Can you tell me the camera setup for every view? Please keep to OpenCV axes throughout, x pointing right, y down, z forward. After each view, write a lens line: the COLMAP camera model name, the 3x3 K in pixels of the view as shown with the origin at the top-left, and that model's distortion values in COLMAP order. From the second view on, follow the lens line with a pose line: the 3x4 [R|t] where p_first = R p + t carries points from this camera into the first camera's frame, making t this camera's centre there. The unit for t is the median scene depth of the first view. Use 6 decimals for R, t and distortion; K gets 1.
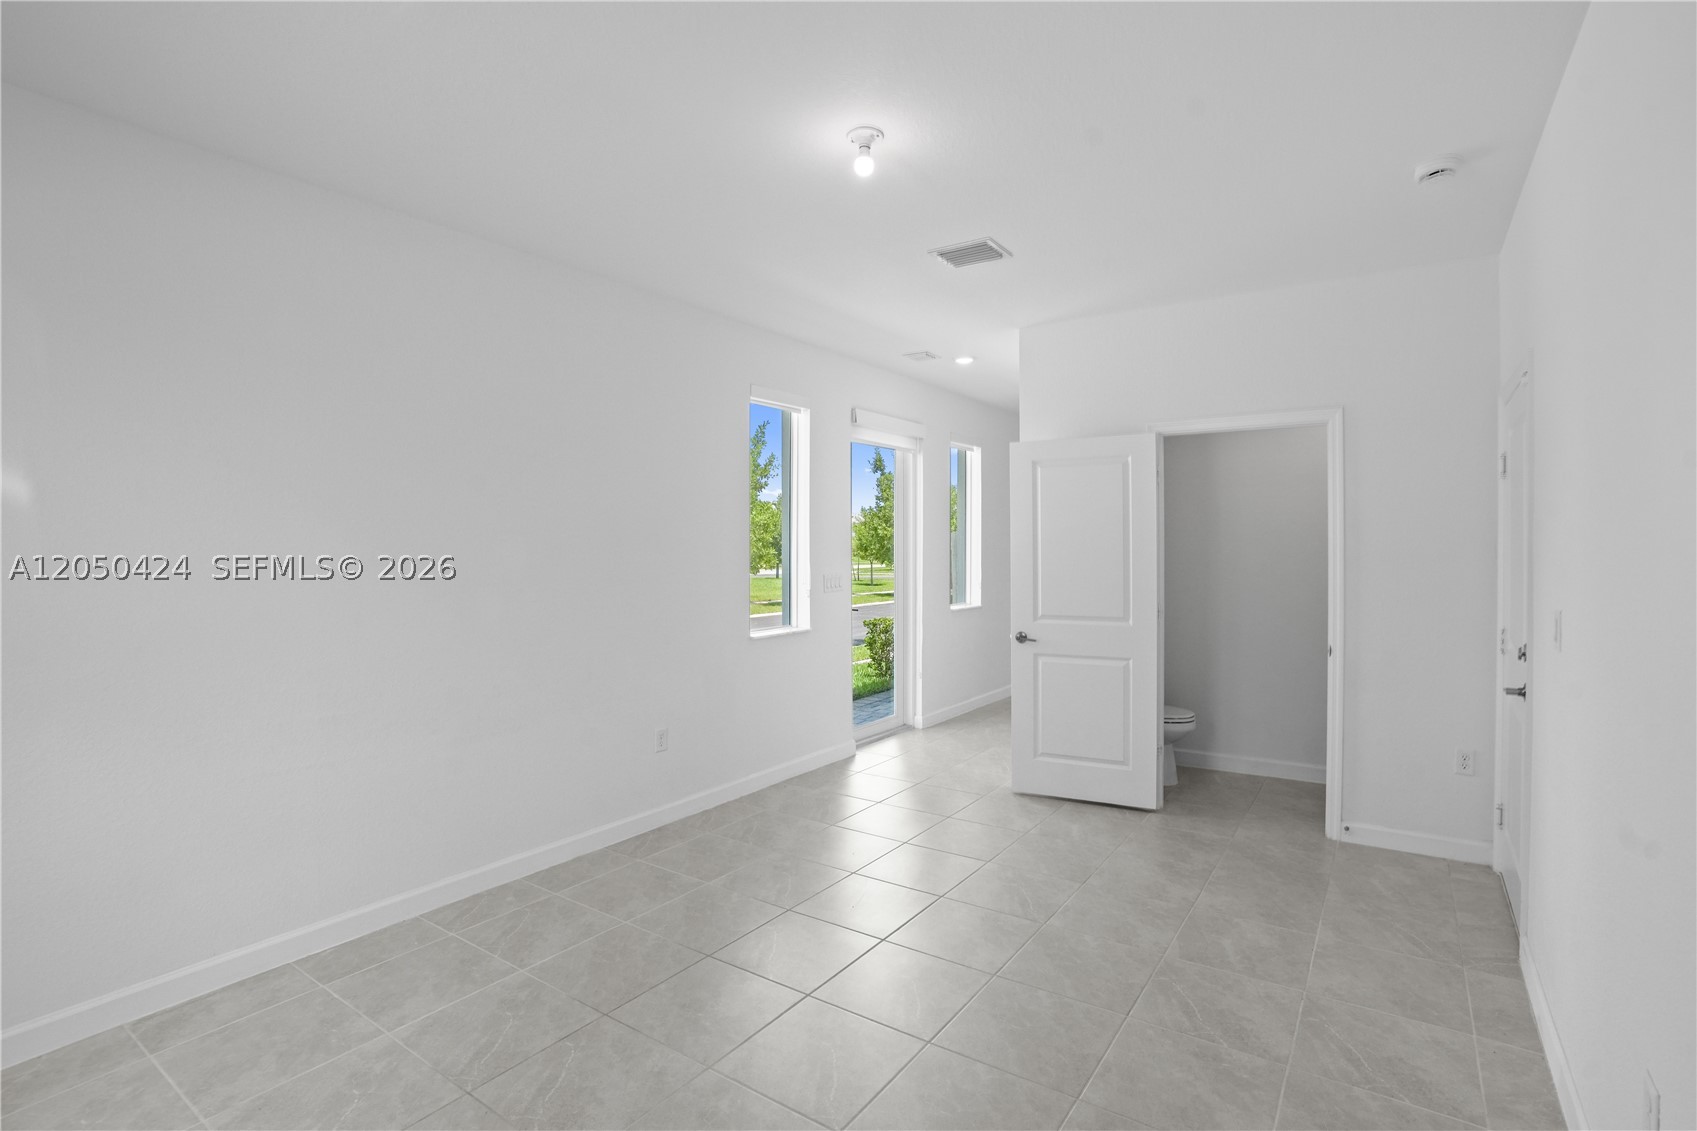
lens RADIAL K [[806.0, 0, 843.9], [0, 806.0, 568.4], [0, 0, 1]] dist [-0.013856, 0.007932]
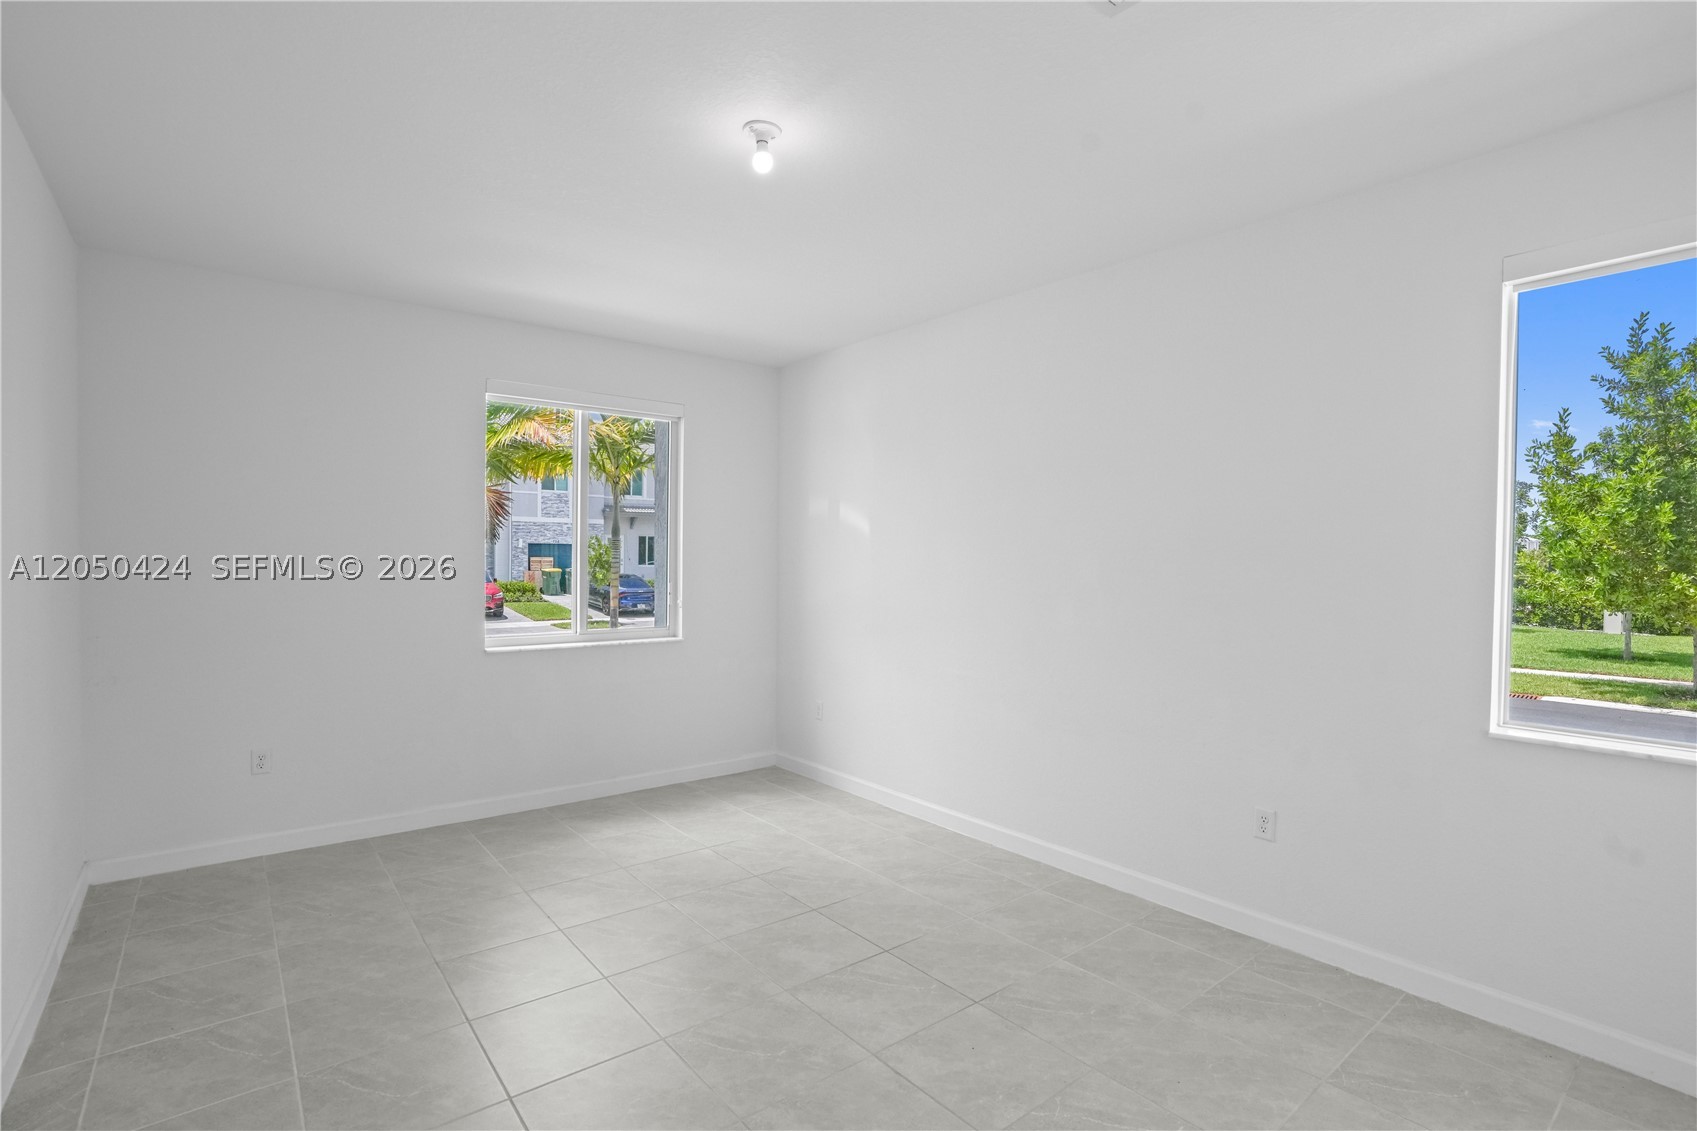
lens RADIAL K [[806.0, 0, 841.8], [0, 806.0, 563.0], [0, 0, 1]] dist [-0.013856, 0.007932]
pose [[-0.293123, -0.005978, -0.956056, 0.723826], [-0.023046, 0.999734, 0.000815, -0.007742], [0.955797, 0.022273, -0.293183, 1.085461]]
